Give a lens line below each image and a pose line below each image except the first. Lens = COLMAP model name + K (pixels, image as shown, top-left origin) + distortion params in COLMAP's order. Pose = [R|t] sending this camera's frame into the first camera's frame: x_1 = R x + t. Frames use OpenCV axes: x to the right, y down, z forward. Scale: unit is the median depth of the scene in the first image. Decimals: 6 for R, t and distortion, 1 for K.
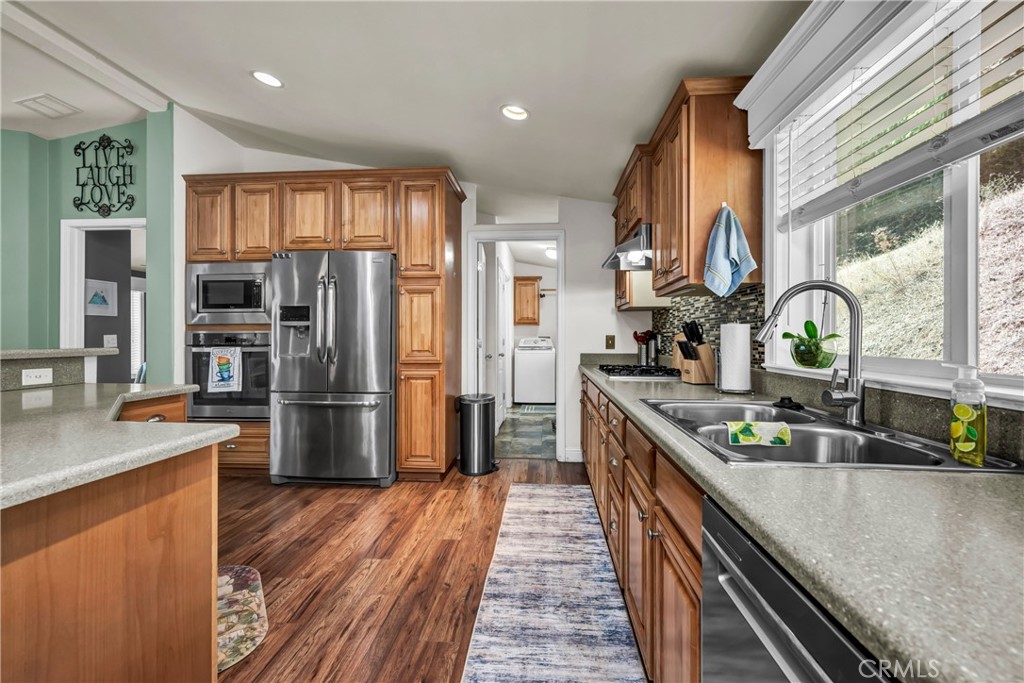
lens RADIAL K [[426.5, 0, 512.0], [0, 426.5, 341.5], [0, 0, 1]] dist [0.000182, -0.000015]
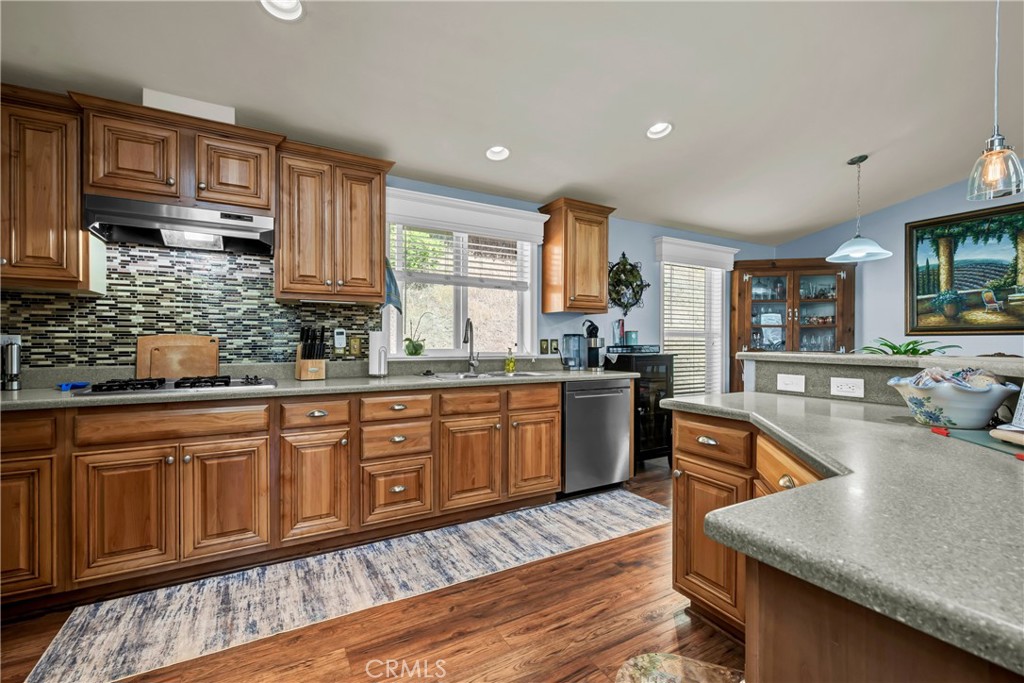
lens RADIAL K [[447.5, 0, 512.0], [0, 447.5, 341.5], [0, 0, 1]] dist [0.001374, 0.000584]
pose [[-0.559762, -0.000999, 0.828653, -0.920913], [0.006801, 0.999960, 0.005799, -0.010679], [-0.828625, 0.008882, -0.559733, 1.284596]]
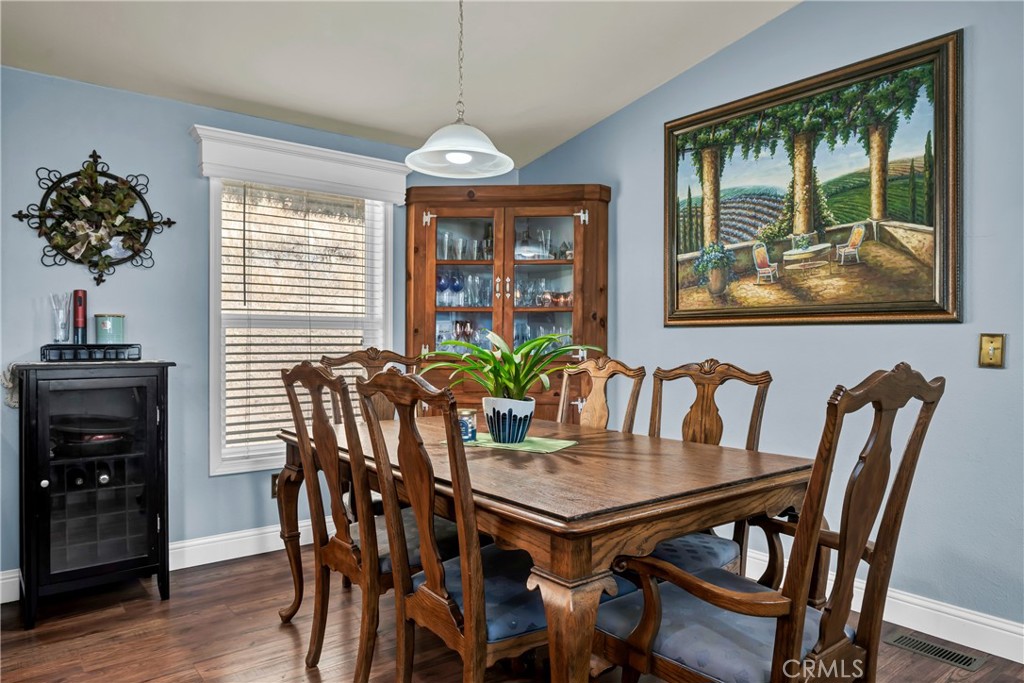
lens RADIAL K [[664.0, 0, 512.0], [0, 664.0, 341.5], [0, 0, 1]] dist [-0.003443, -0.001305]
pose [[-0.678405, -0.004541, 0.734674, -1.190634], [0.004648, 0.999934, 0.010473, 0.003254], [-0.734674, 0.010520, -0.678339, 0.099743]]
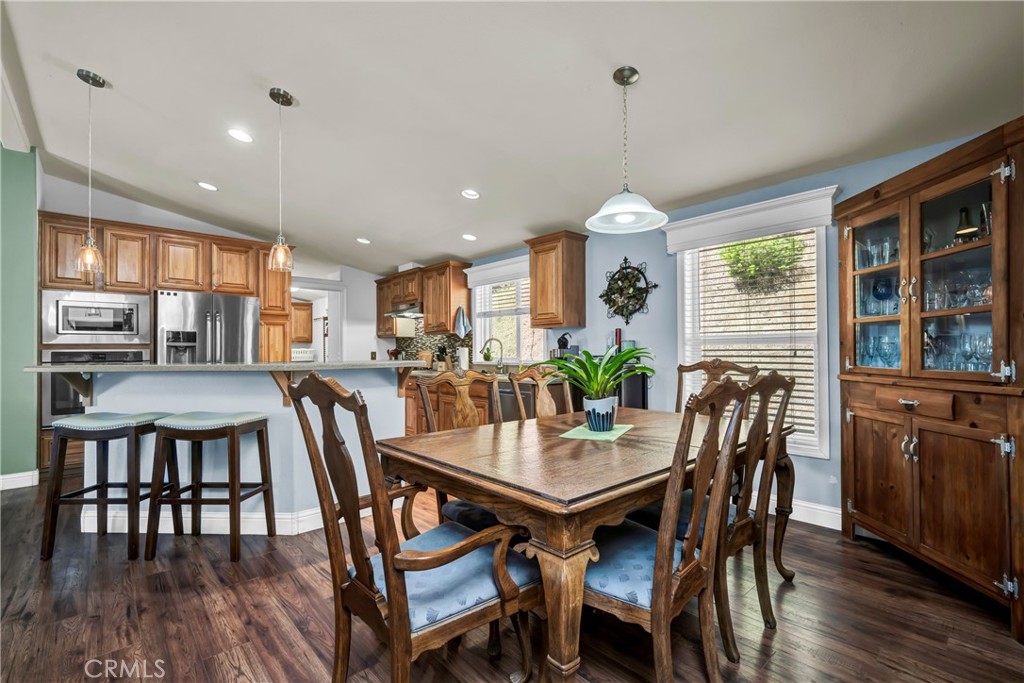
lens RADIAL K [[453.4, 0, 512.0], [0, 453.4, 341.5], [0, 0, 1]] dist [-0.000267, -0.000027]
pose [[0.691308, 0.011560, 0.722468, -1.237577], [0.014663, 0.999442, -0.030023, 0.010801], [-0.722412, 0.031349, 0.690752, -1.133684]]
